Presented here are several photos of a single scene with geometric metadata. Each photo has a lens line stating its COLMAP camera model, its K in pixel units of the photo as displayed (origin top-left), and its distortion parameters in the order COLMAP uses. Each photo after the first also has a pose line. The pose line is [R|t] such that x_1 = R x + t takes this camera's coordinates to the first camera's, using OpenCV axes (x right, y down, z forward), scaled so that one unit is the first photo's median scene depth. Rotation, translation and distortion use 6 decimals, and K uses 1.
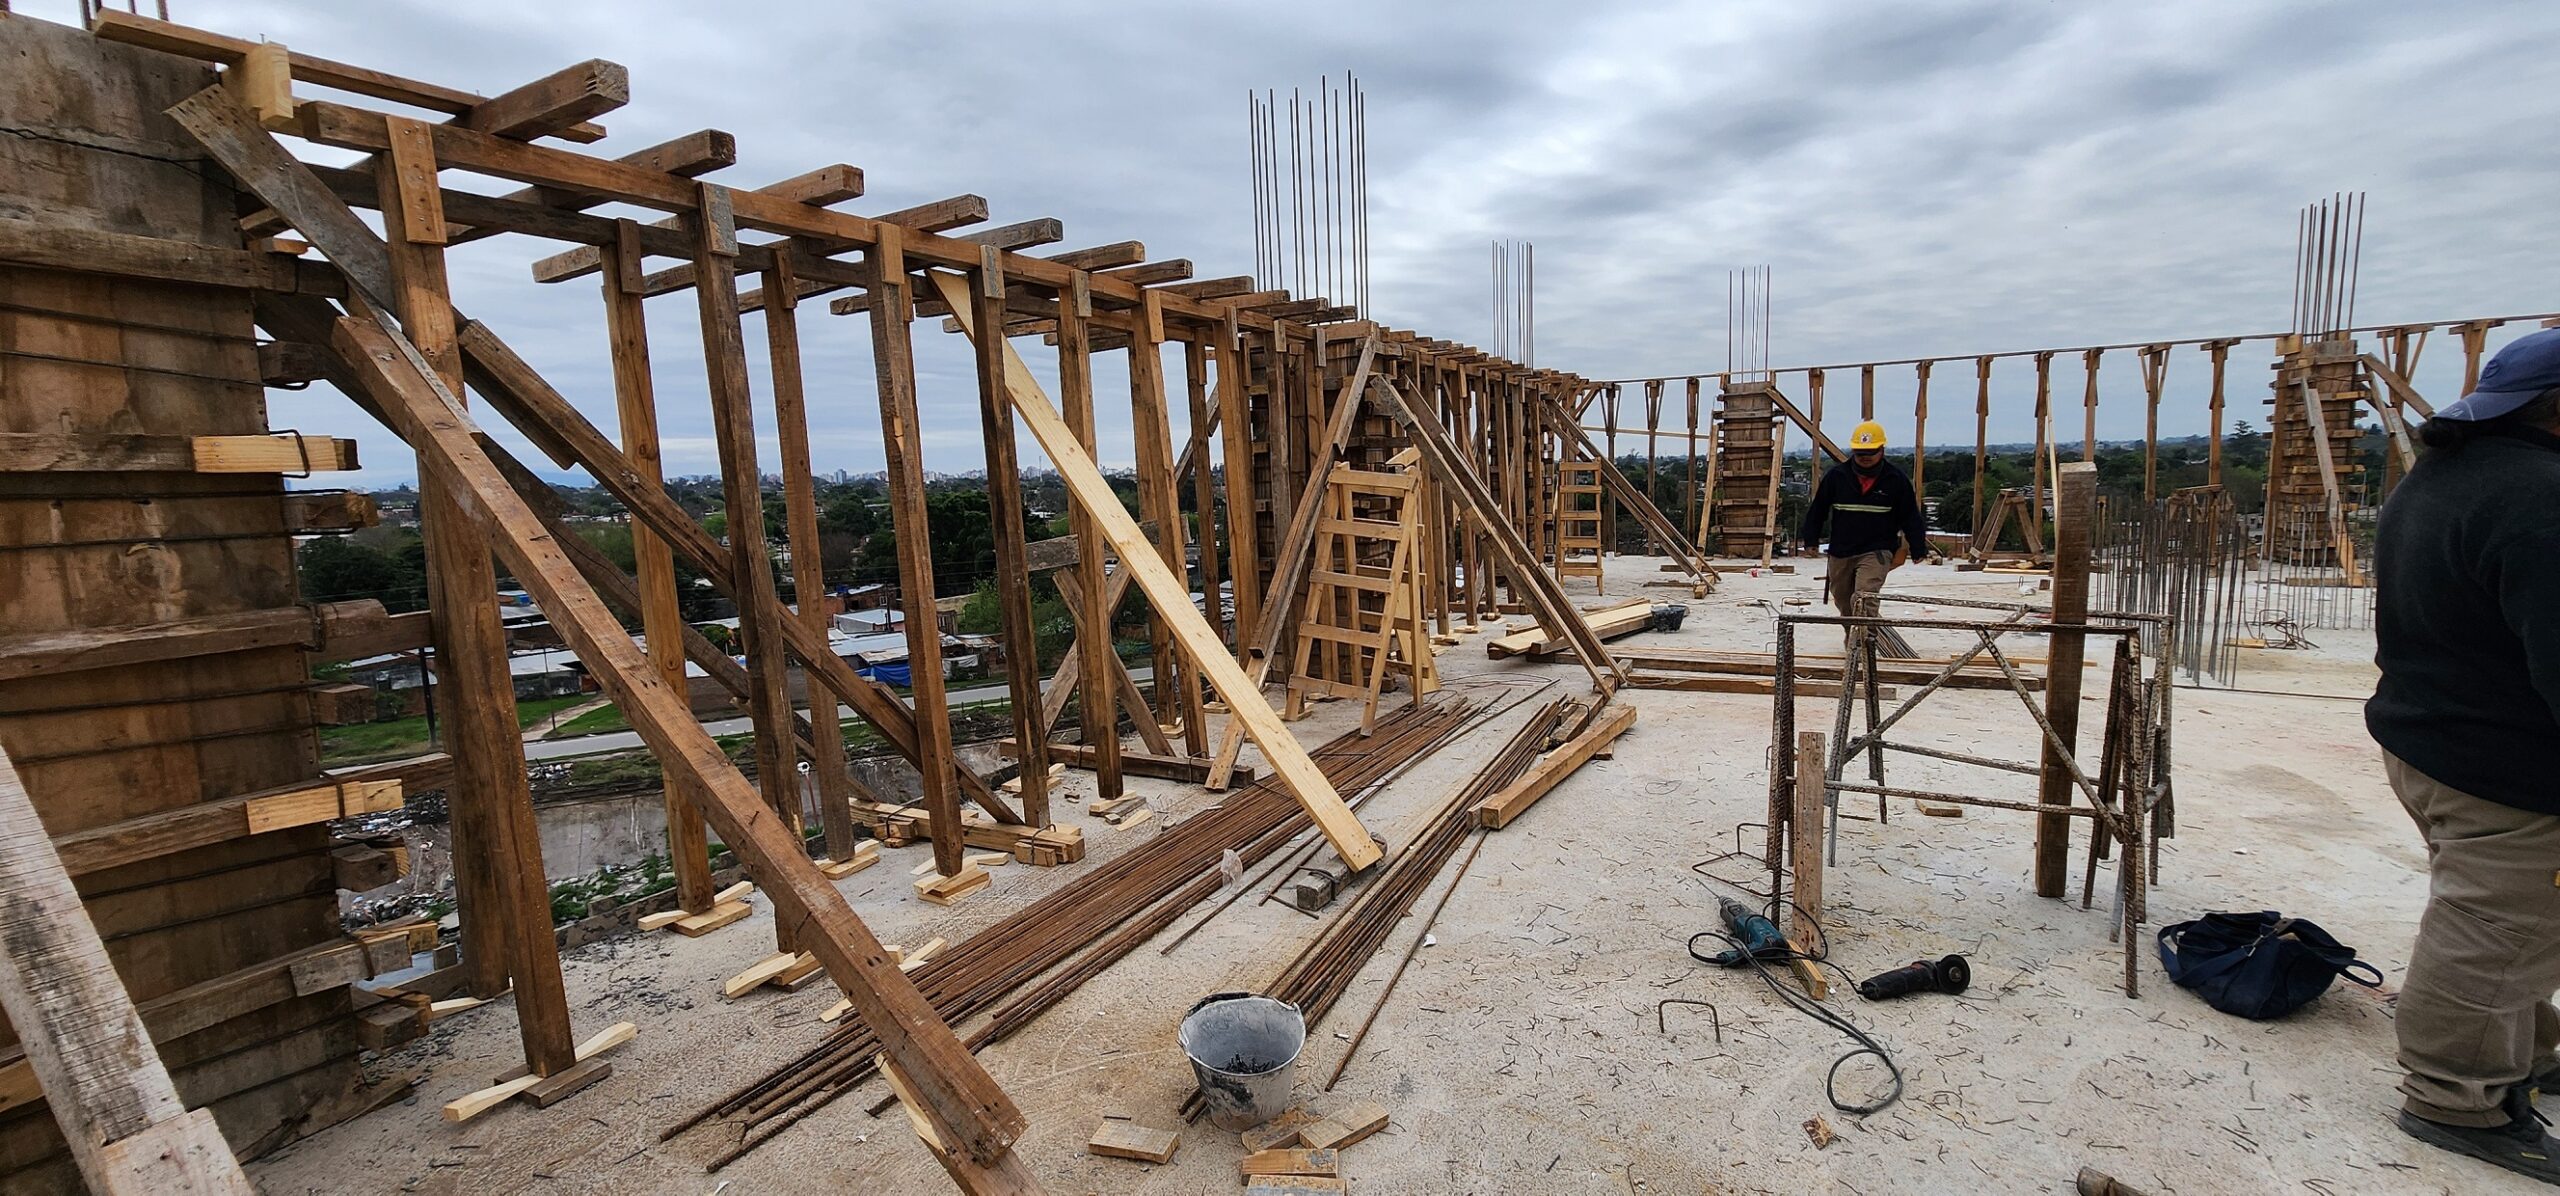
lens RADIAL K [[1044.3, 0, 1273.8], [0, 1044.3, 567.8], [0, 0, 1]] dist [0.018517, 0.000075]
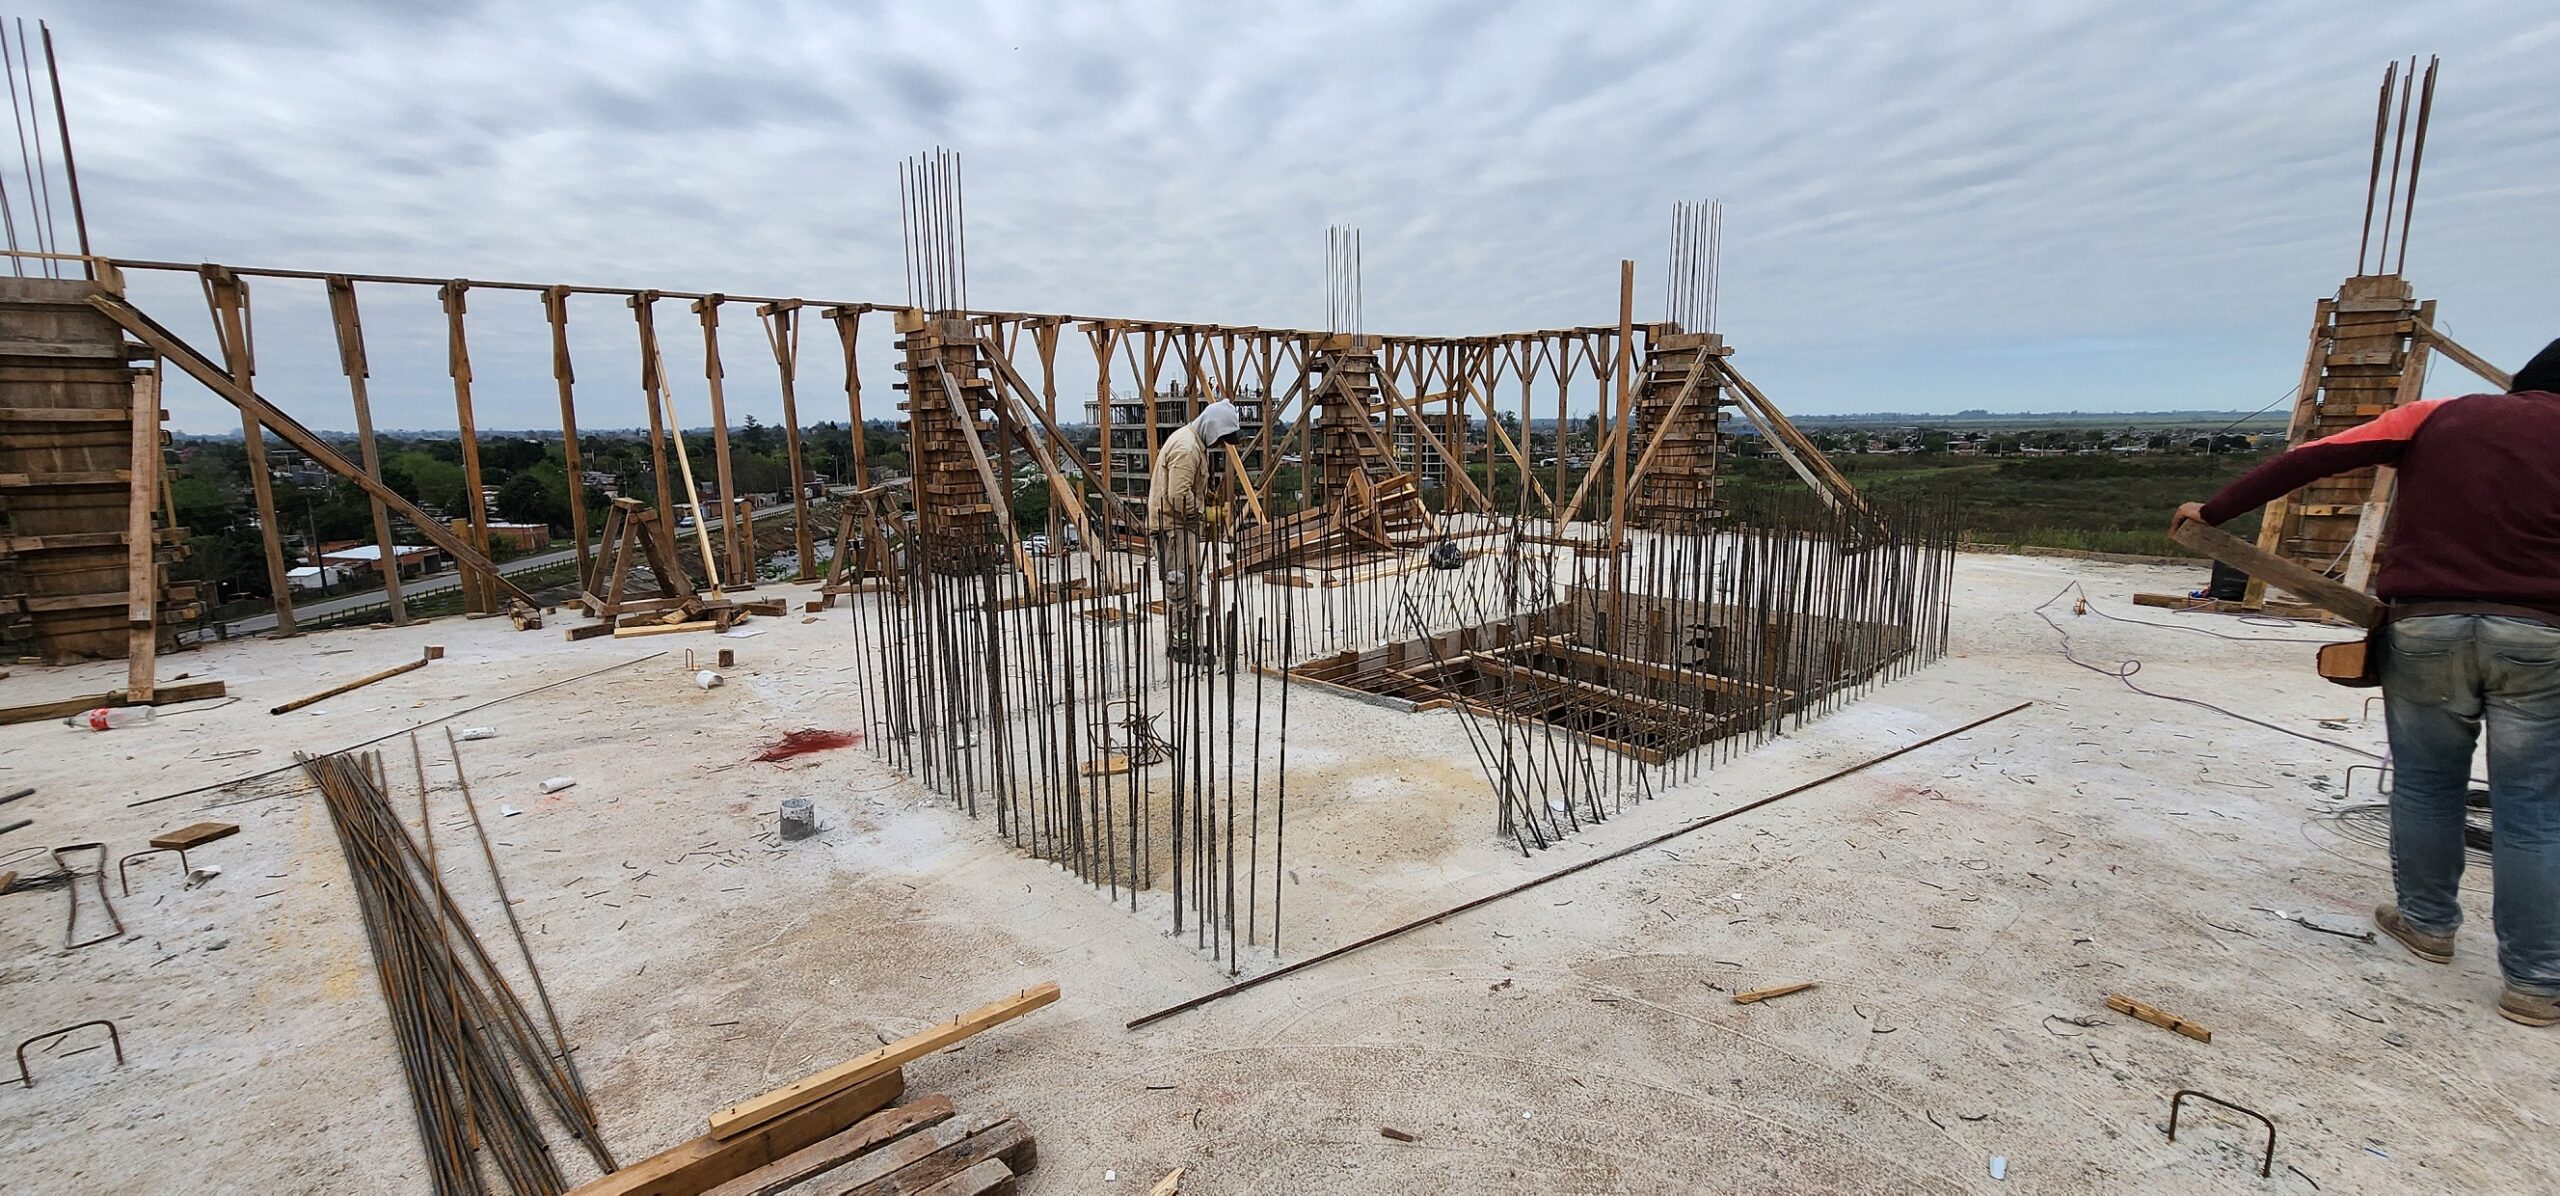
lens RADIAL K [[1044.3, 0, 1273.8], [0, 1044.3, 567.8], [0, 0, 1]] dist [0.018517, 0.000075]
pose [[0.349774, -0.103042, 0.931150, 0.226140], [0.088789, 0.993105, 0.076546, -0.045671], [-0.932617, 0.055902, 0.356511, 0.395142]]
